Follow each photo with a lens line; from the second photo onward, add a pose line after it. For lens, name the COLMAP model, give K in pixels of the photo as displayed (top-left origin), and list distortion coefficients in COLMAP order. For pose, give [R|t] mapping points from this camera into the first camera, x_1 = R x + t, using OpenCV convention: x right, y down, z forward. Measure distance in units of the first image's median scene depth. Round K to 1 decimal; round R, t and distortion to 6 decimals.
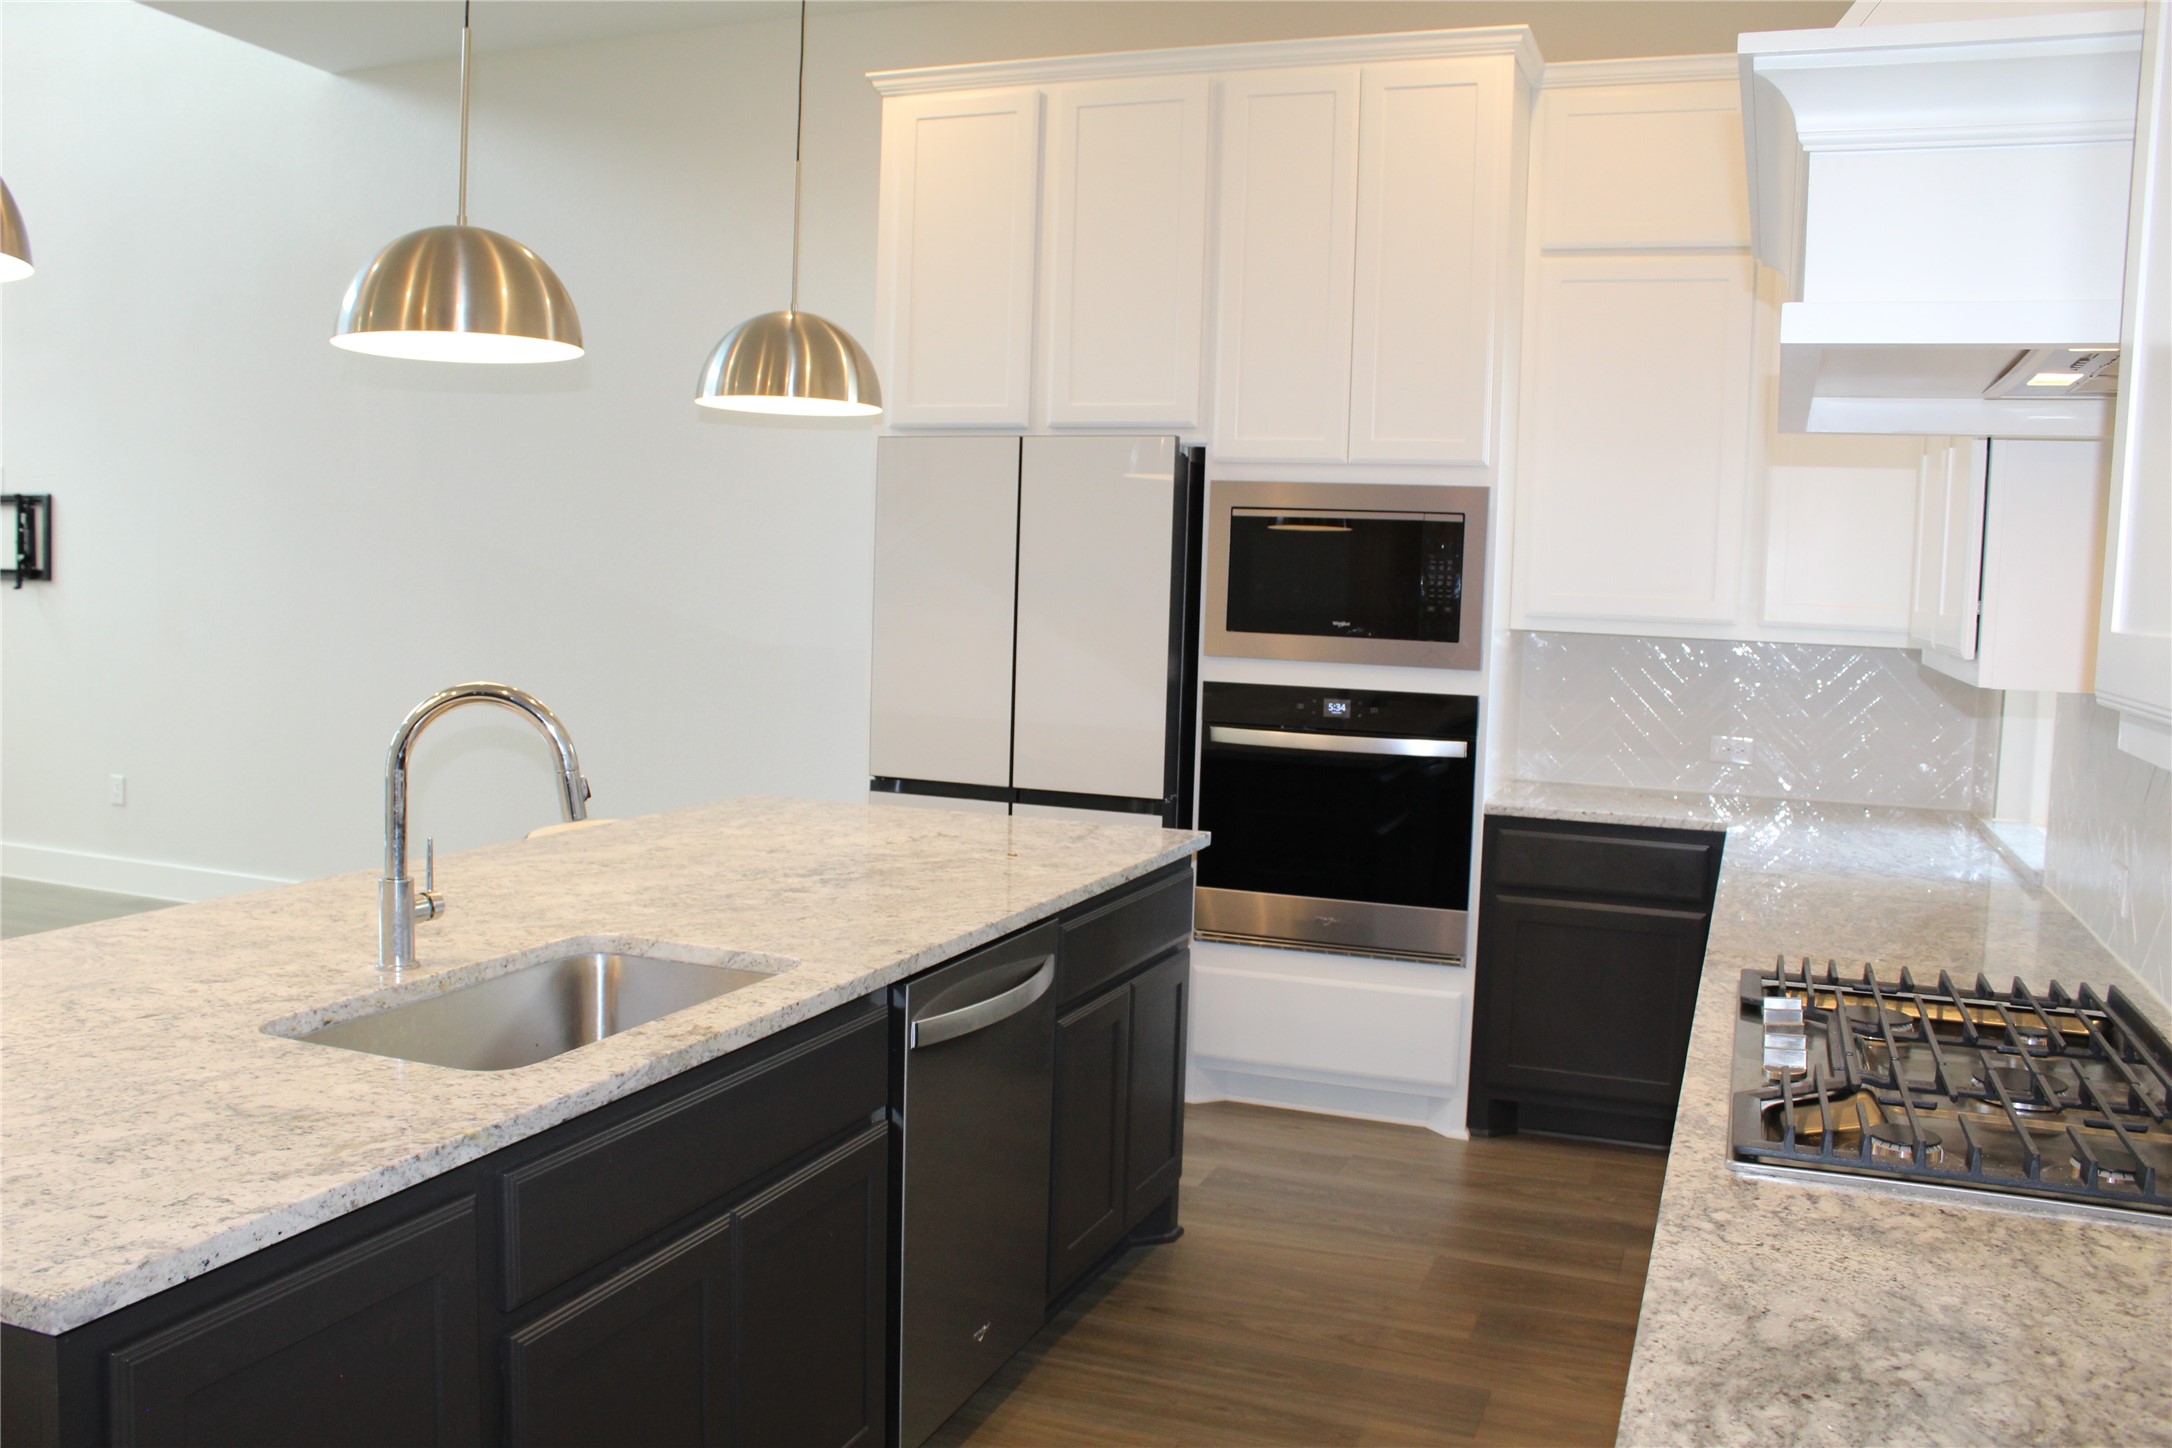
lens RADIAL K [[1842.4, 0, 1084.6], [0, 1842.4, 721.1], [0, 0, 1]] dist [-0.091383, 0.017613]
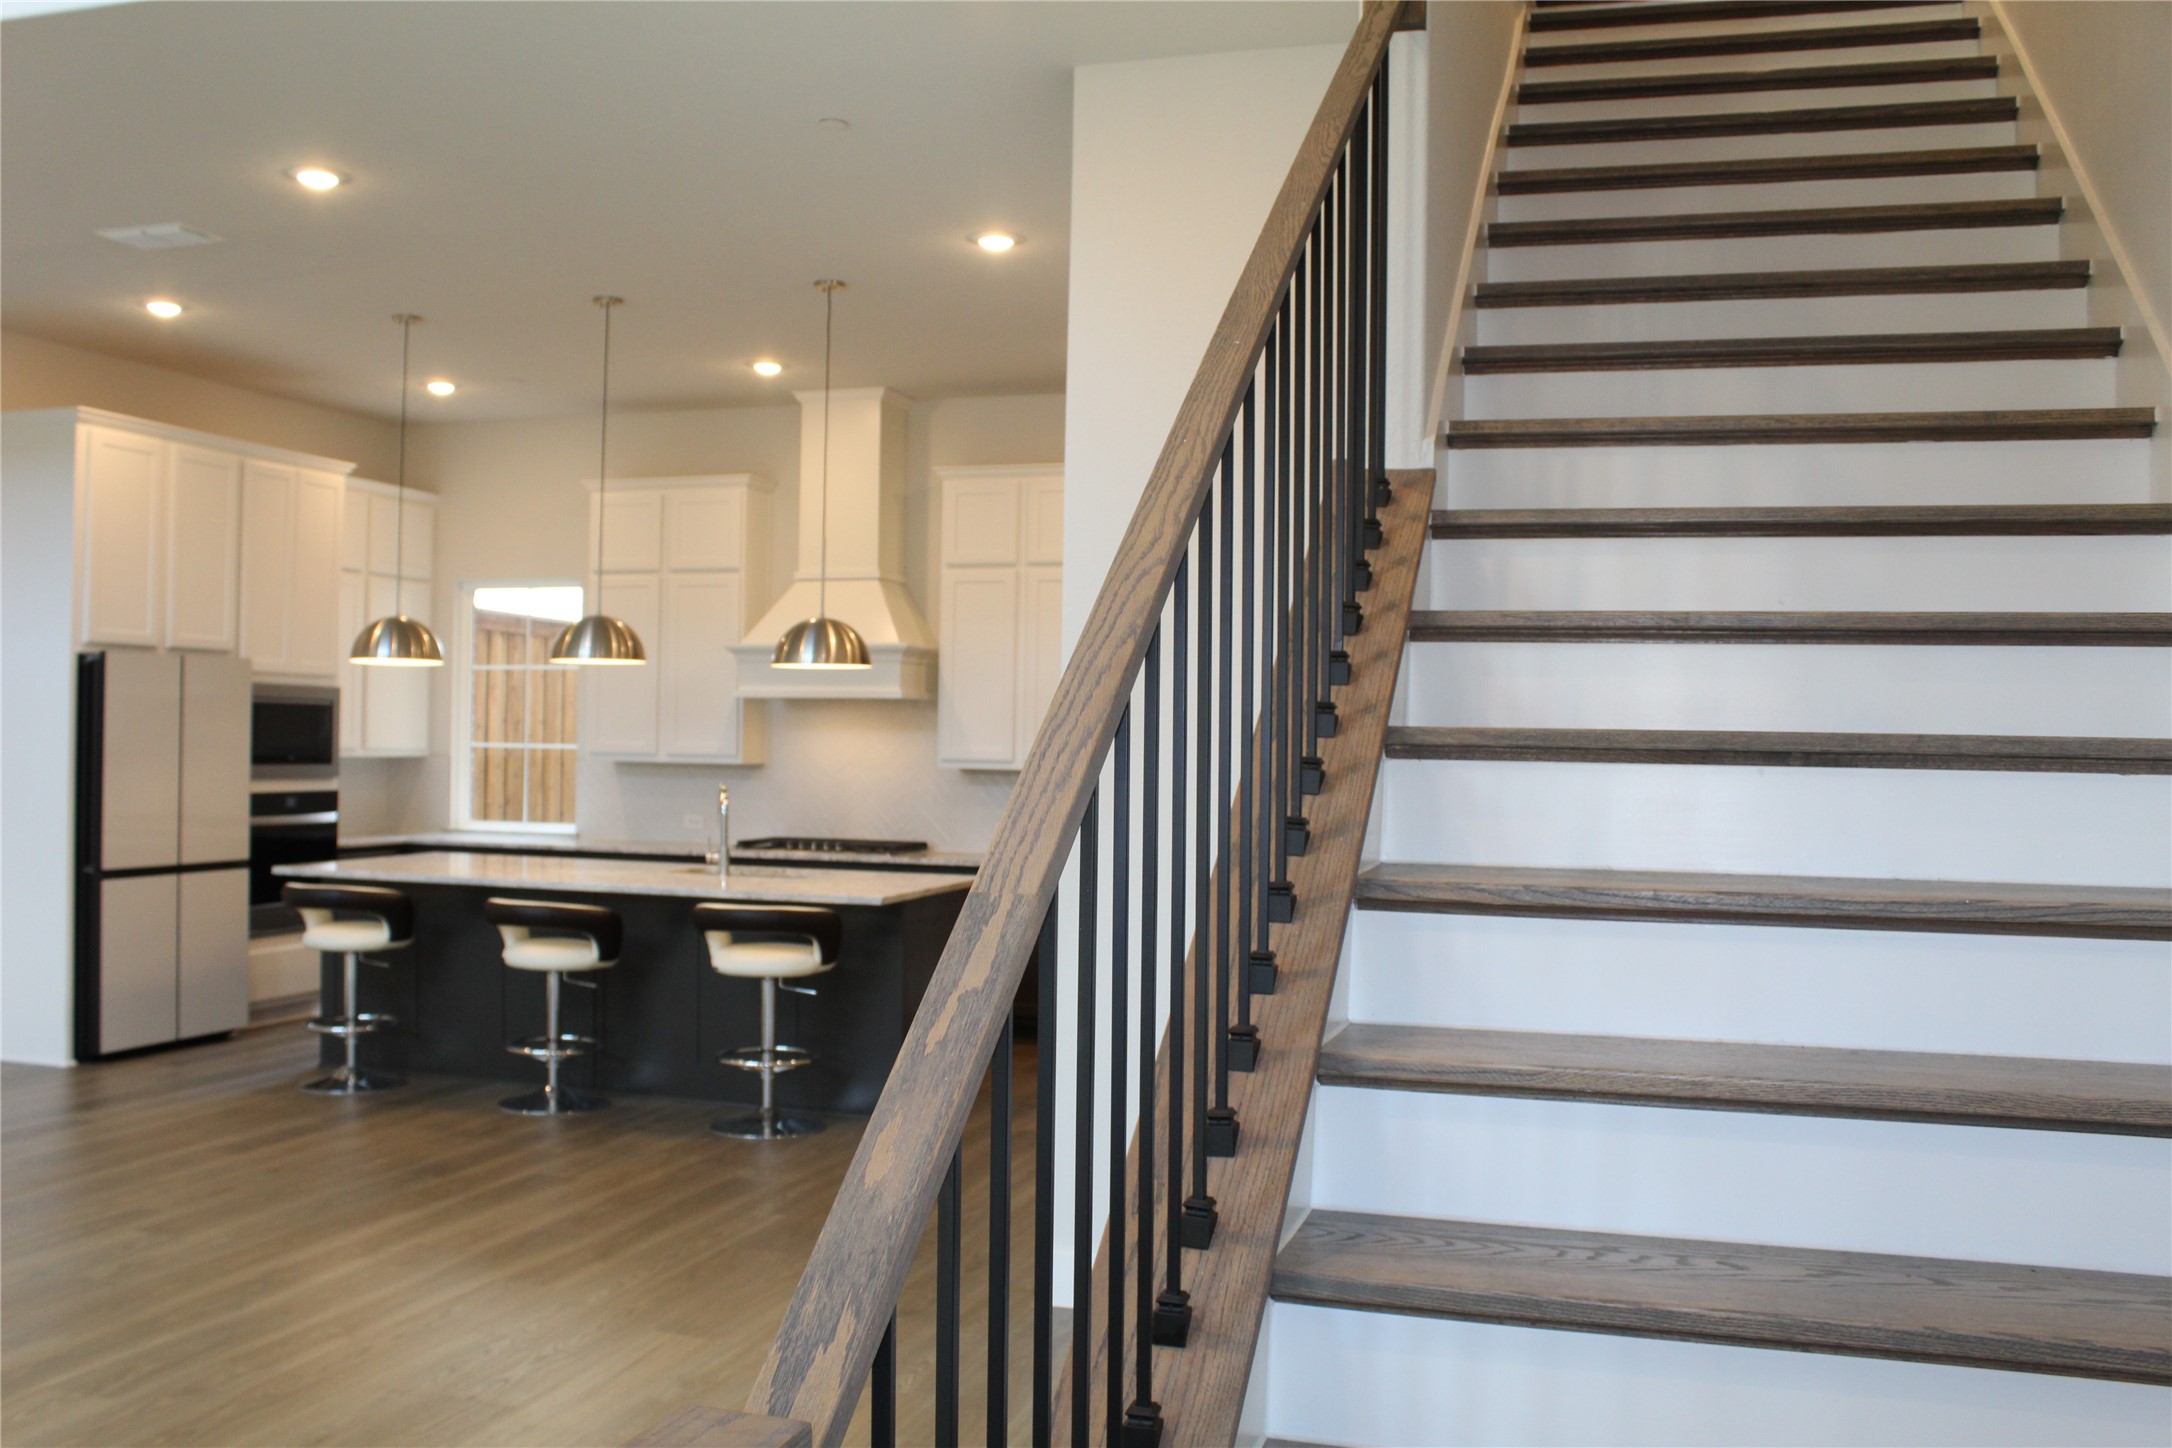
lens RADIAL K [[1842.4, 0, 1082.6], [0, 1842.4, 738.8], [0, 0, 1]] dist [-0.091383, 0.017613]
pose [[-0.086187, -0.025311, 0.995957, -1.838092], [0.069897, 0.997060, 0.031388, -0.075439], [-0.993824, 0.072320, -0.084165, 0.350033]]
